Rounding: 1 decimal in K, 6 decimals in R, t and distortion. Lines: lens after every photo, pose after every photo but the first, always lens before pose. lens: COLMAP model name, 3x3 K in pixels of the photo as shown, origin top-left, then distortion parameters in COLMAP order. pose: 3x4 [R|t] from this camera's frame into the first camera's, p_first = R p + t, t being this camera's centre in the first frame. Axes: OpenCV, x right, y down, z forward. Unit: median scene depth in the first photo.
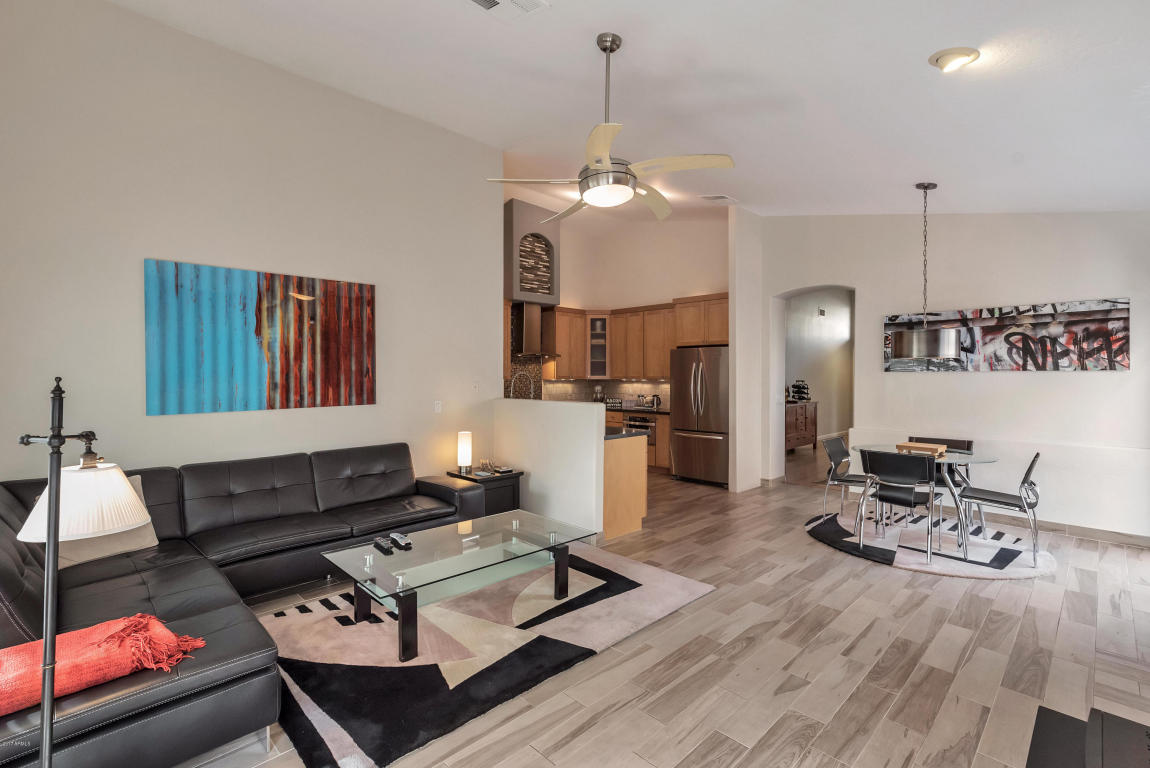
lens RADIAL K [[516.6, 0, 566.3], [0, 516.6, 373.1], [0, 0, 1]] dist [0.000944, 0.000153]
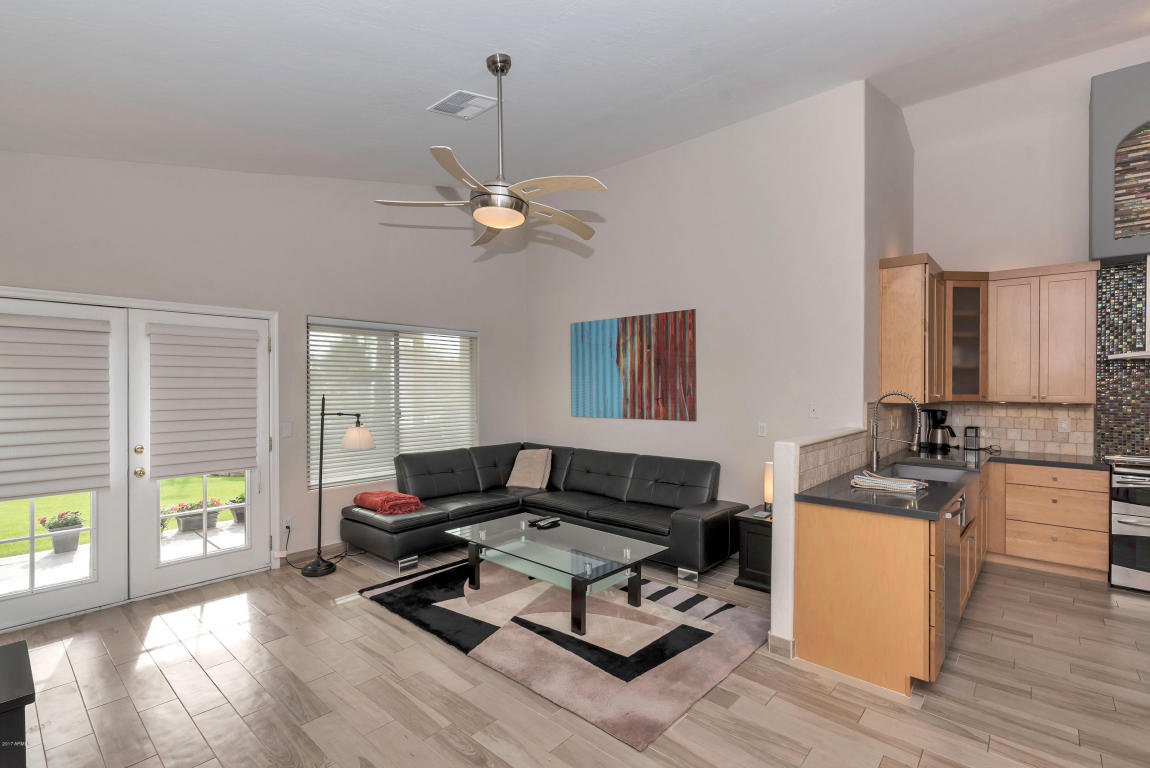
lens RADIAL K [[529.8, 0, 575.0], [0, 529.8, 384.0], [0, 0, 1]] dist [-0.002663, 0.000381]
pose [[0.080712, -0.005517, -0.996722, 0.685085], [0.000881, 0.999985, -0.005464, -0.010161], [0.996737, -0.000438, 0.080715, 0.657725]]
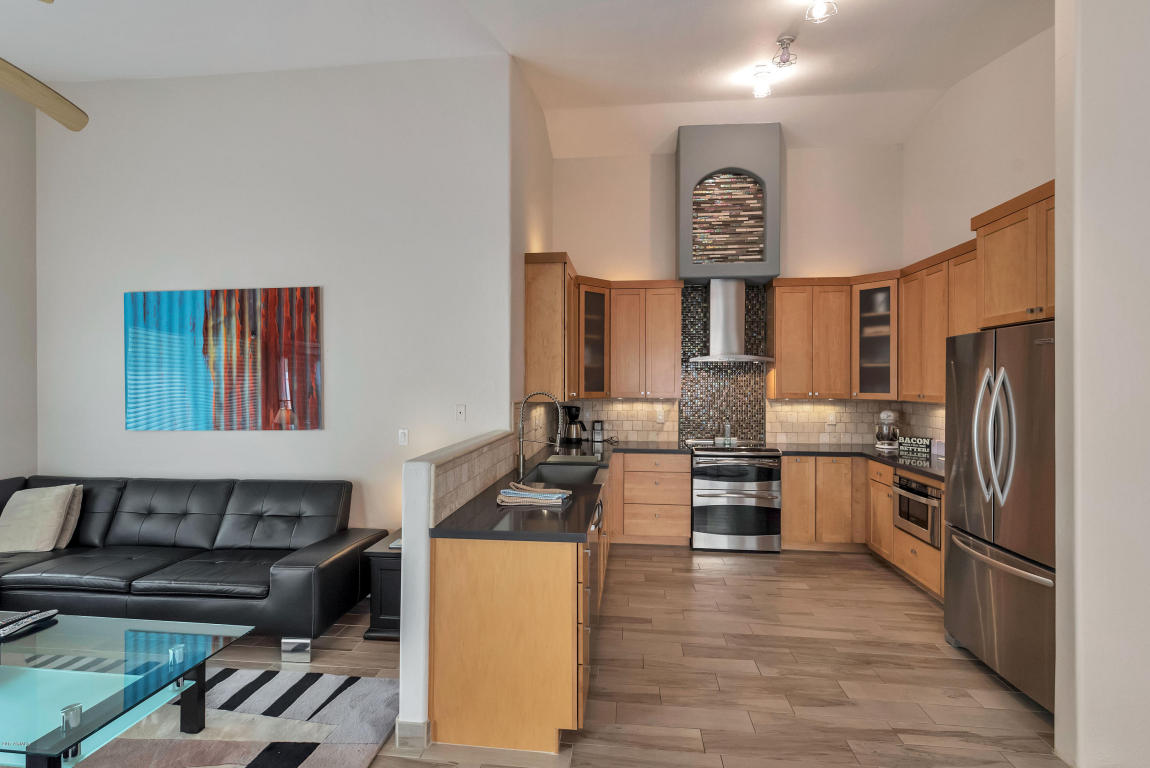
lens RADIAL K [[512.6, 0, 575.0], [0, 512.6, 384.0], [0, 0, 1]] dist [0.003477, 0.000191]
pose [[0.646228, -0.000551, -0.763144, 0.515325], [0.004224, 0.999987, 0.002855, -0.014523], [0.763132, -0.005069, 0.646222, 0.771450]]
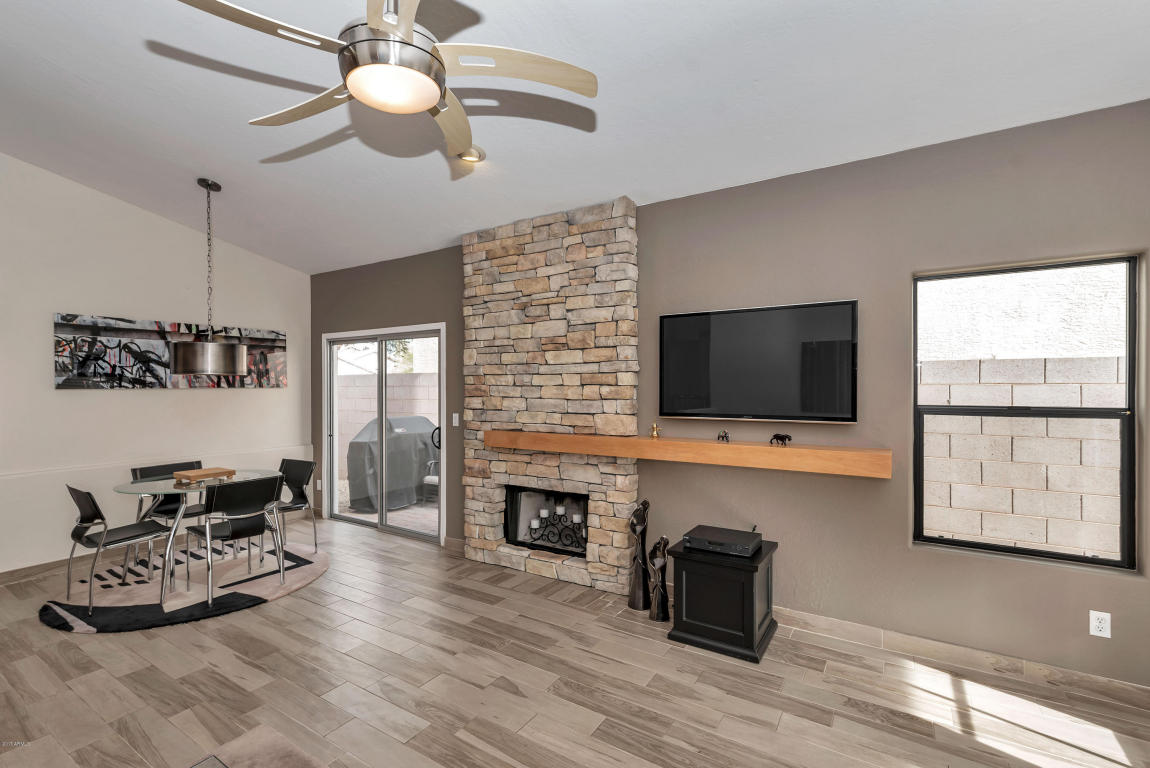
lens RADIAL K [[512.6, 0, 575.0], [0, 512.6, 384.0], [0, 0, 1]] dist [0.003477, 0.000191]
pose [[-0.227934, 0.003425, 0.973671, -0.330420], [-0.000708, 0.999993, -0.003684, -0.009711], [-0.973676, -0.001529, -0.227930, 0.579528]]
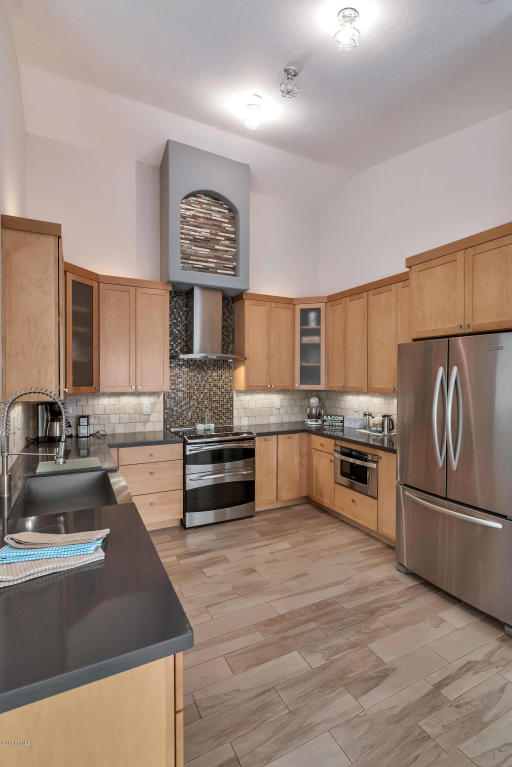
lens RADIAL K [[362.8, 0, 257.7], [0, 362.8, 382.3], [0, 0, 1]] dist [0.000022, -0.000044]
pose [[0.958814, 0.003523, -0.284012, 0.262744], [0.002002, 0.999814, 0.019161, -0.017257], [0.284027, -0.018941, 0.958629, 0.898297]]
